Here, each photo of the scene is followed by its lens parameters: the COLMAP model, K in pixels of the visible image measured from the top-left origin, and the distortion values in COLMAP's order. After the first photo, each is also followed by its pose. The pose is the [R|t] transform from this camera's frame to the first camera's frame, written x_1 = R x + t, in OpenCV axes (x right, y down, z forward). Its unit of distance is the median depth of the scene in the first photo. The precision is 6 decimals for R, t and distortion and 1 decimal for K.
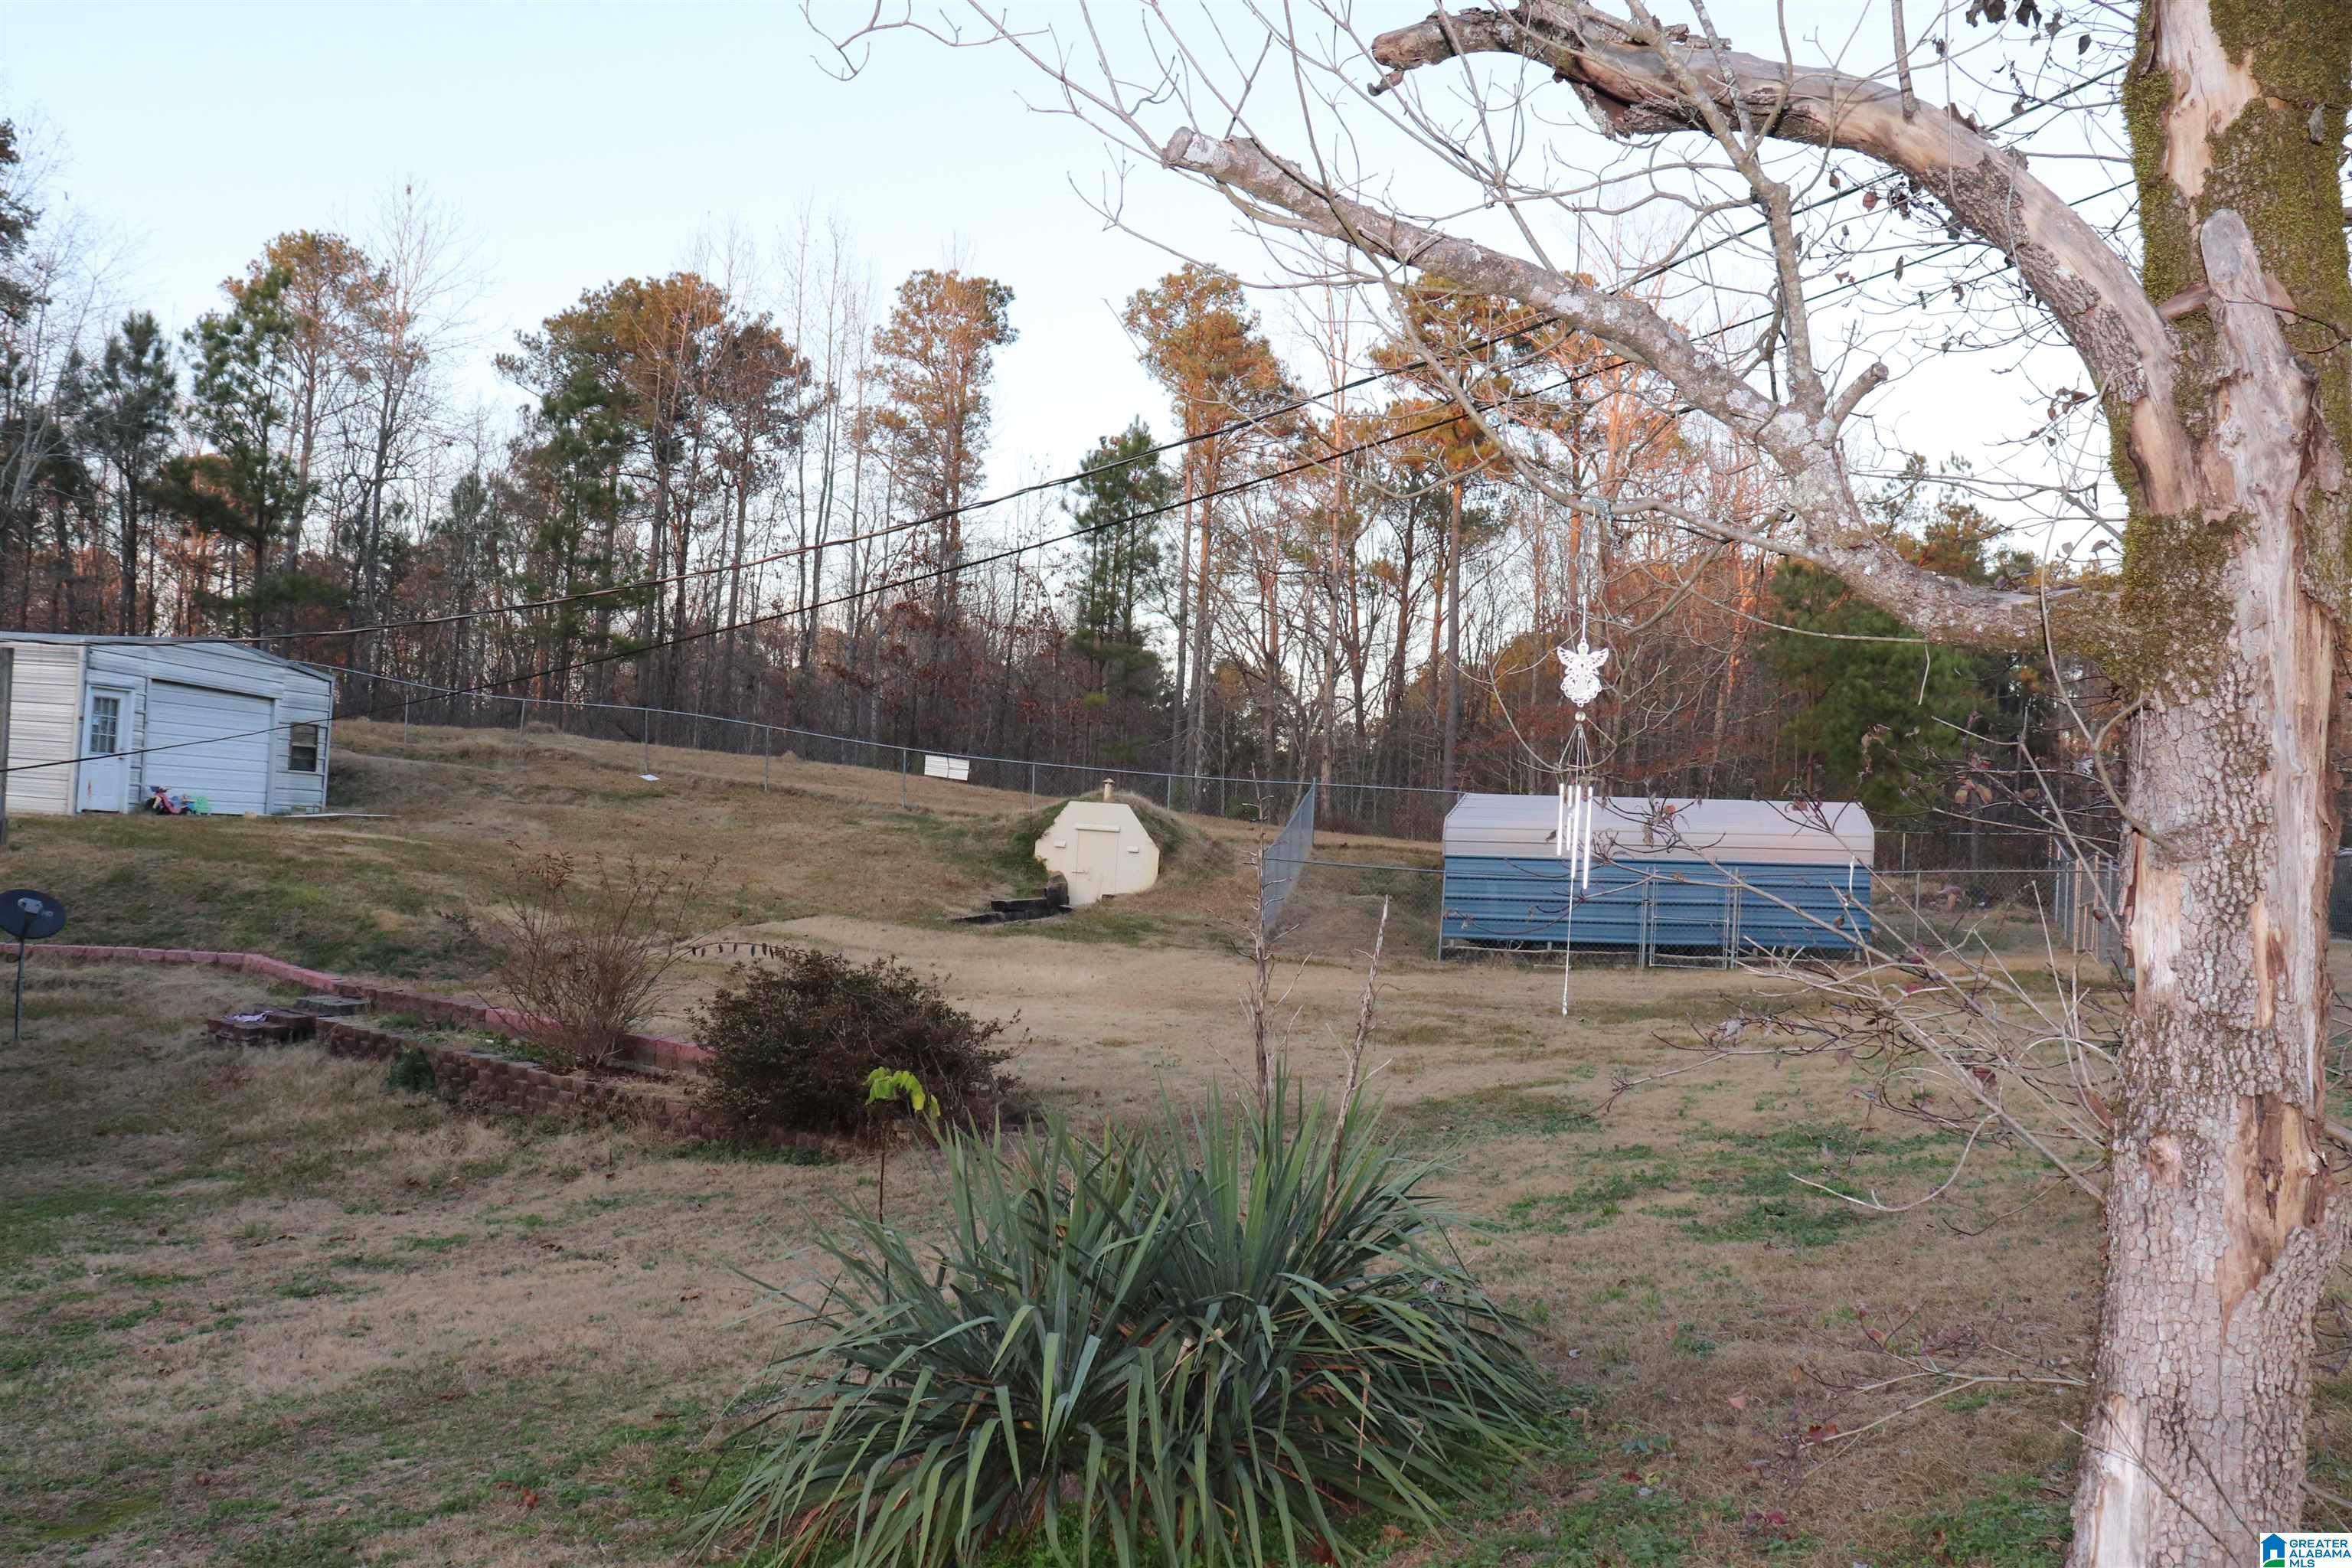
lens RADIAL K [[1924.6, 0, 1183.3], [0, 1924.6, 785.6], [0, 0, 1]] dist [-0.174491, 0.155515]
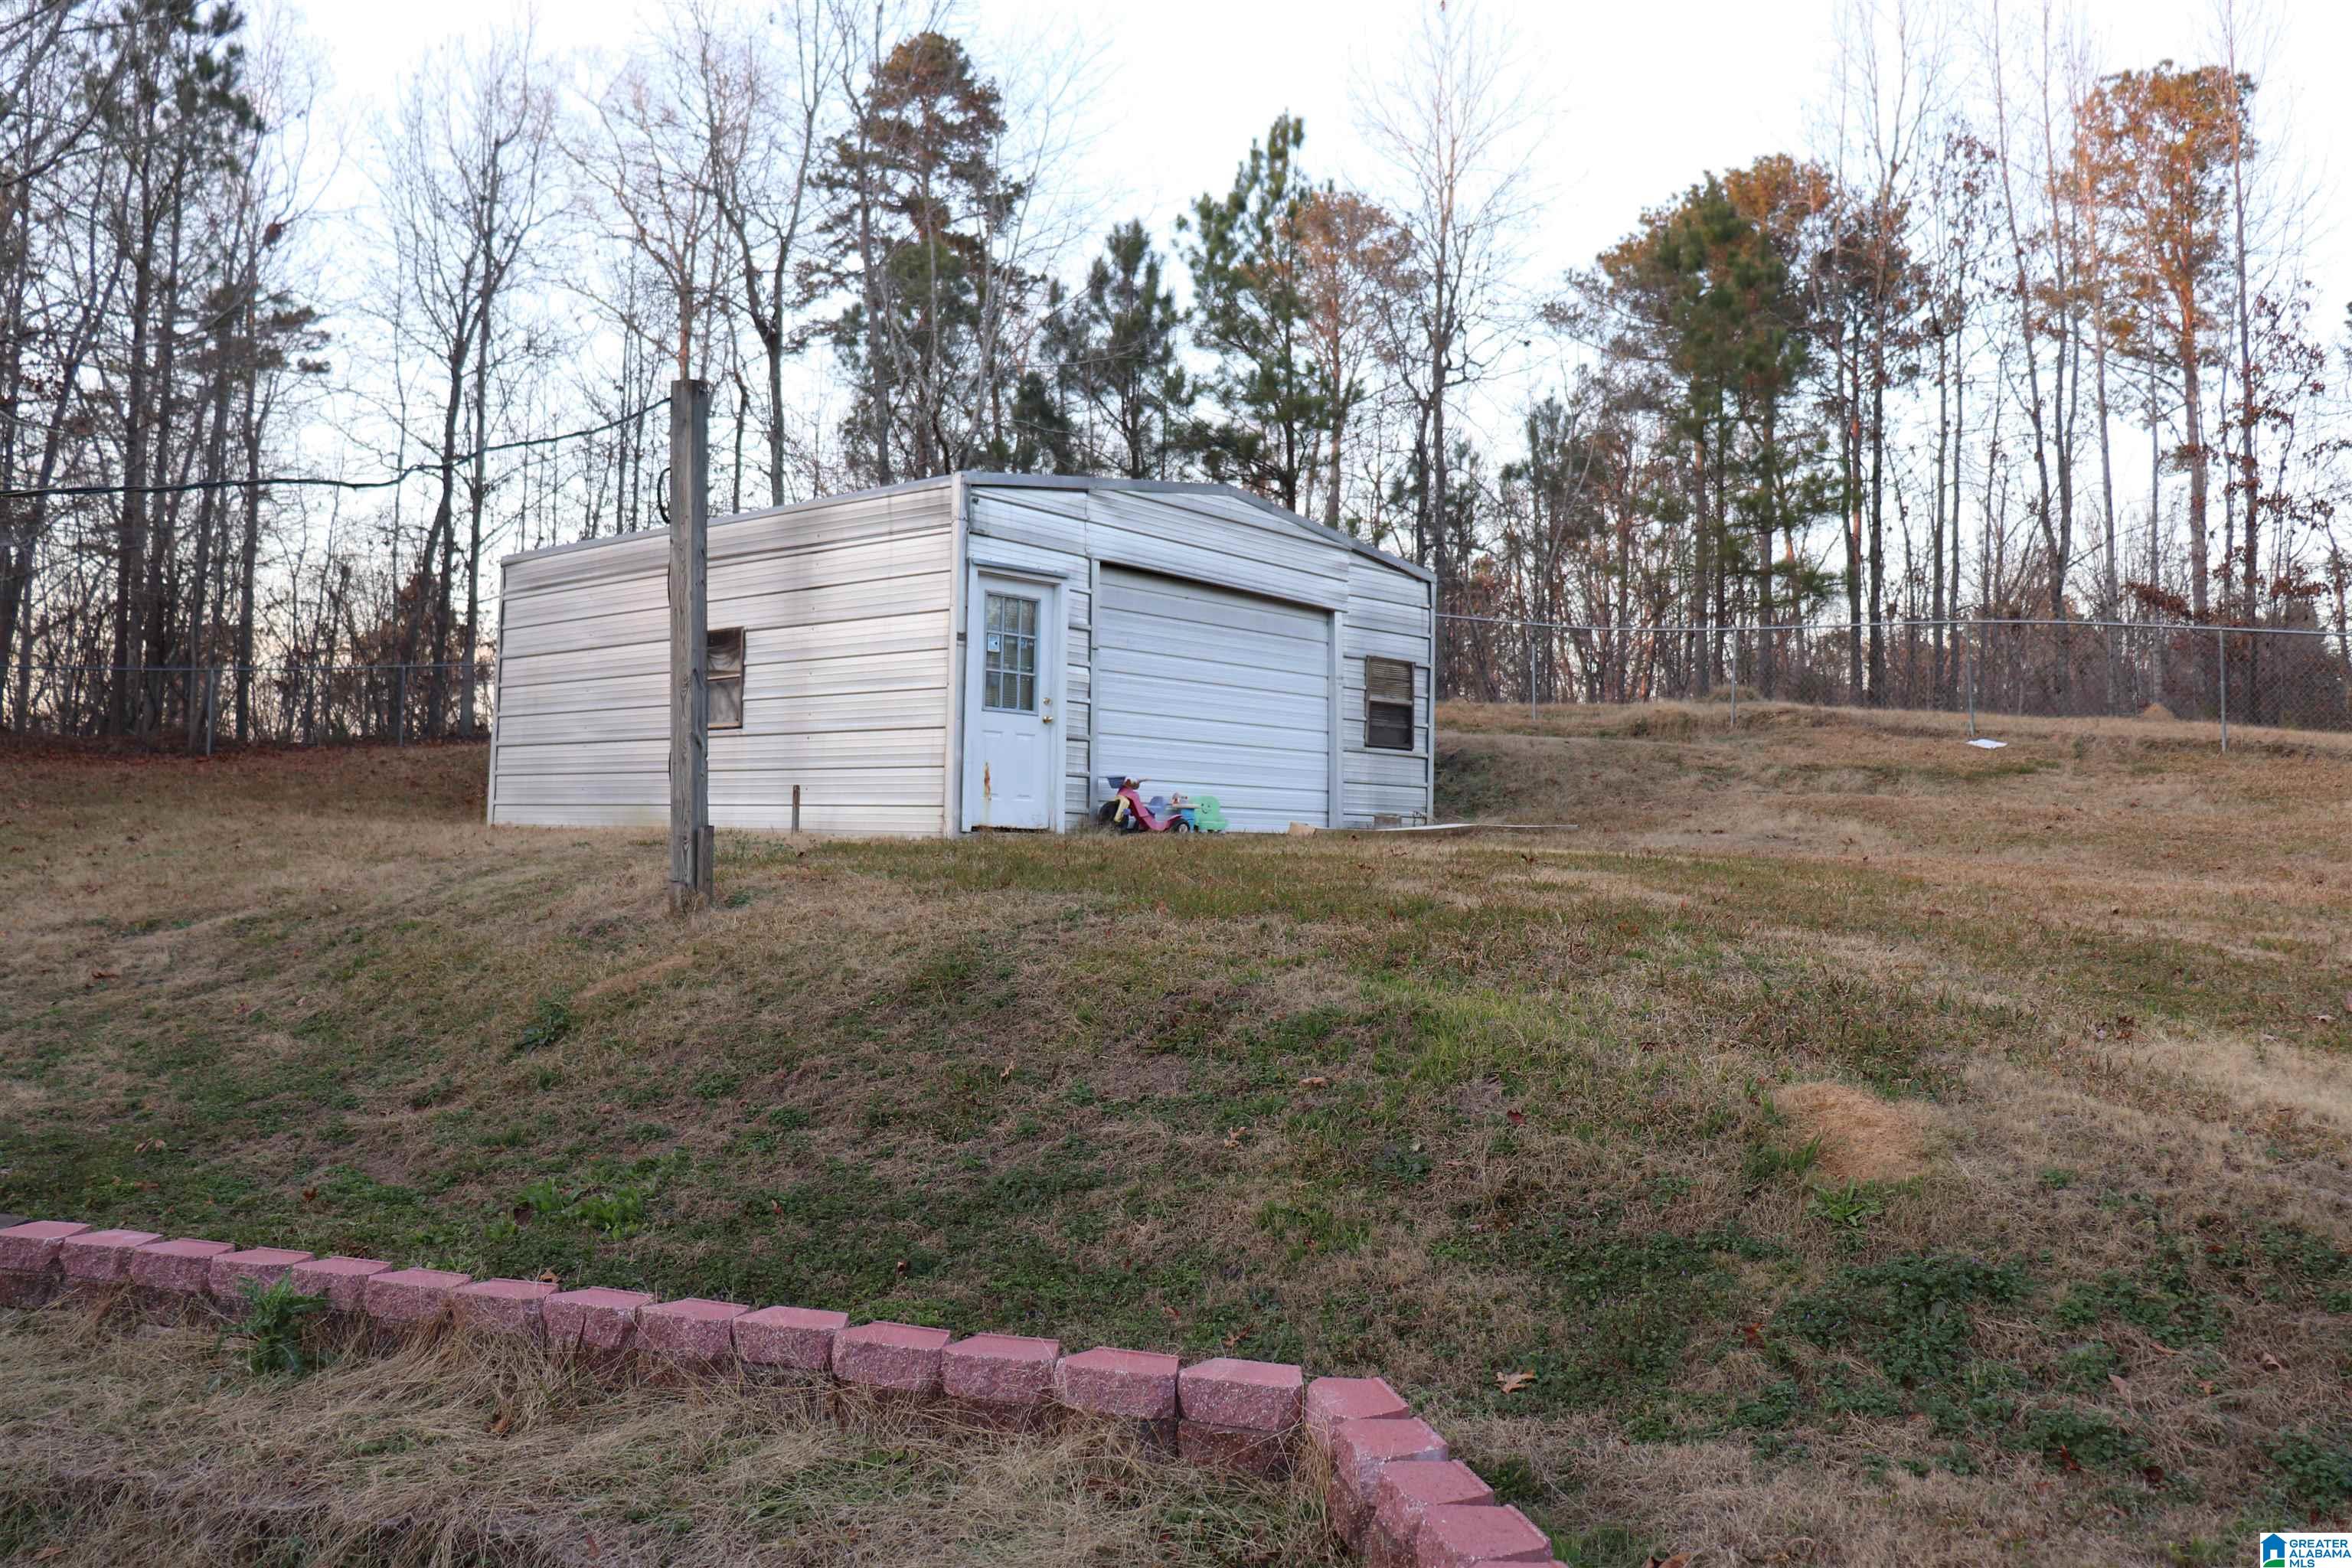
lens RADIAL K [[1924.6, 0, 1183.3], [0, 1924.6, 785.6], [0, 0, 1]] dist [-0.174491, 0.155515]
pose [[0.863671, -0.065910, -0.499729, -0.177207], [0.051109, 0.997755, -0.043265, 0.016039], [0.501459, 0.011826, 0.865101, 0.351956]]
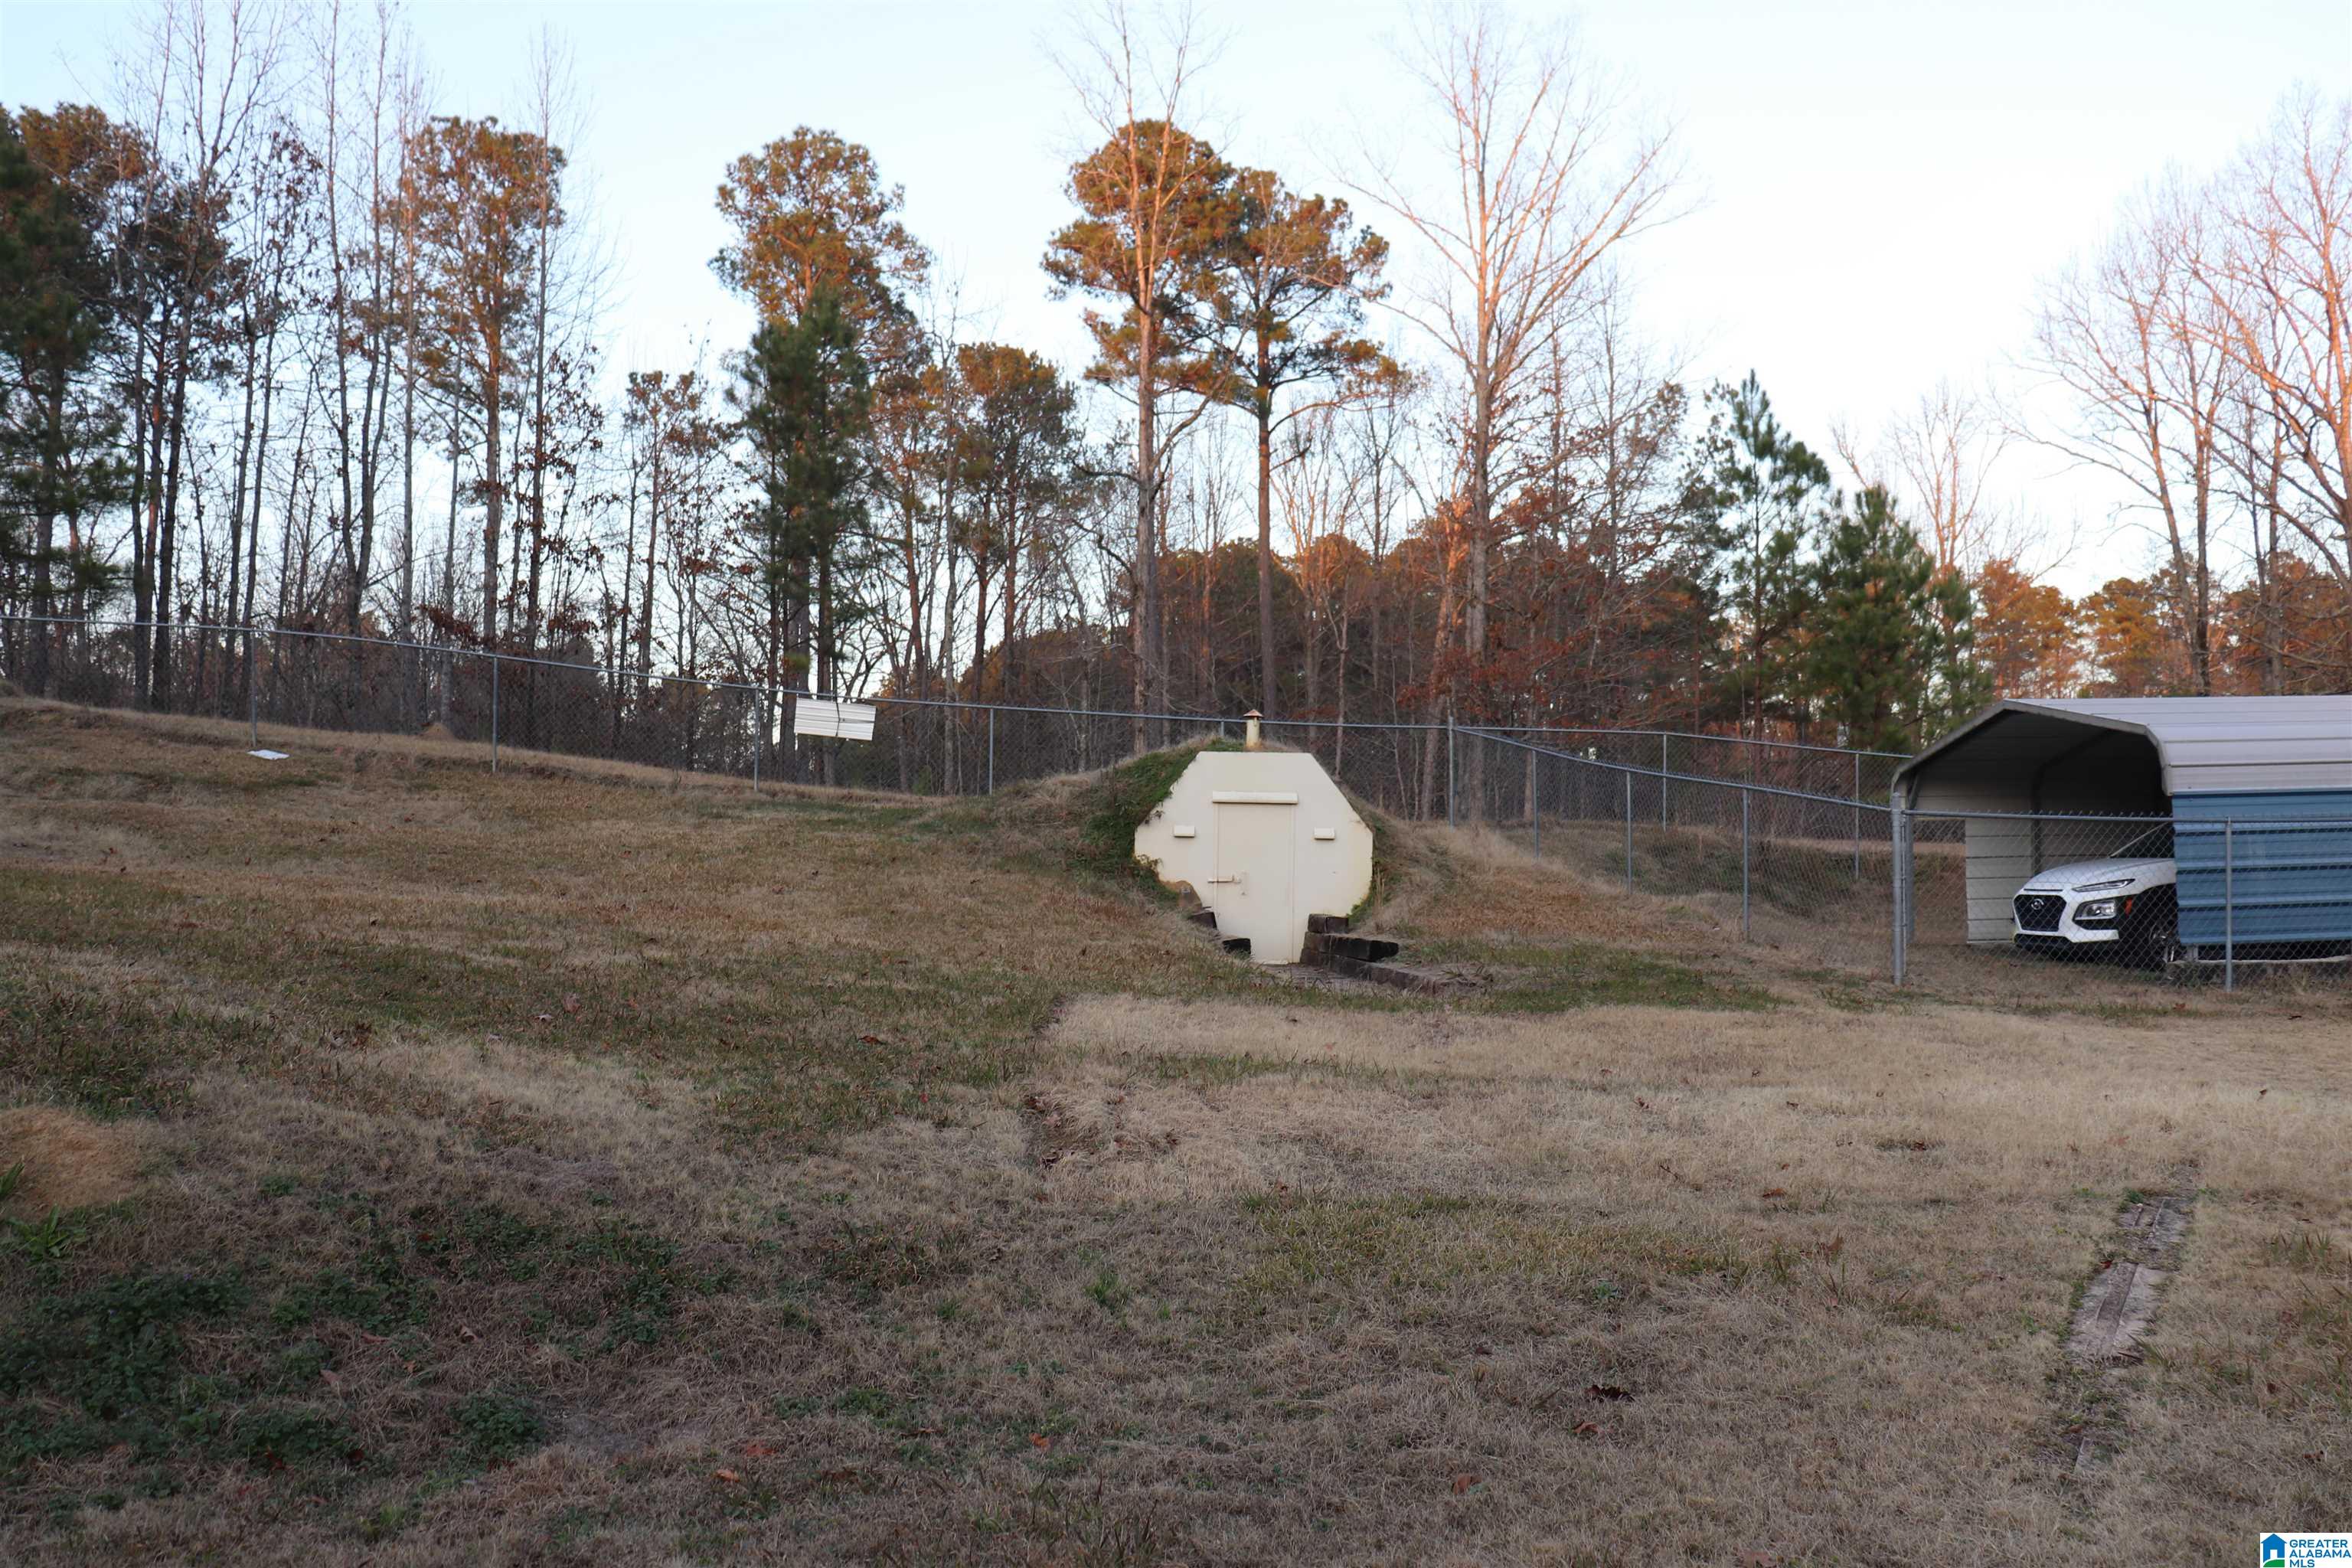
lens RADIAL K [[1920.7, 0, 1176.0], [0, 1920.7, 784.0], [0, 0, 1]] dist [-0.173553, 0.156177]
pose [[0.945466, -0.032903, 0.324055, -0.173968], [0.038319, 0.999212, -0.010345, 0.016222], [-0.323459, 0.022198, 0.945982, 0.350501]]
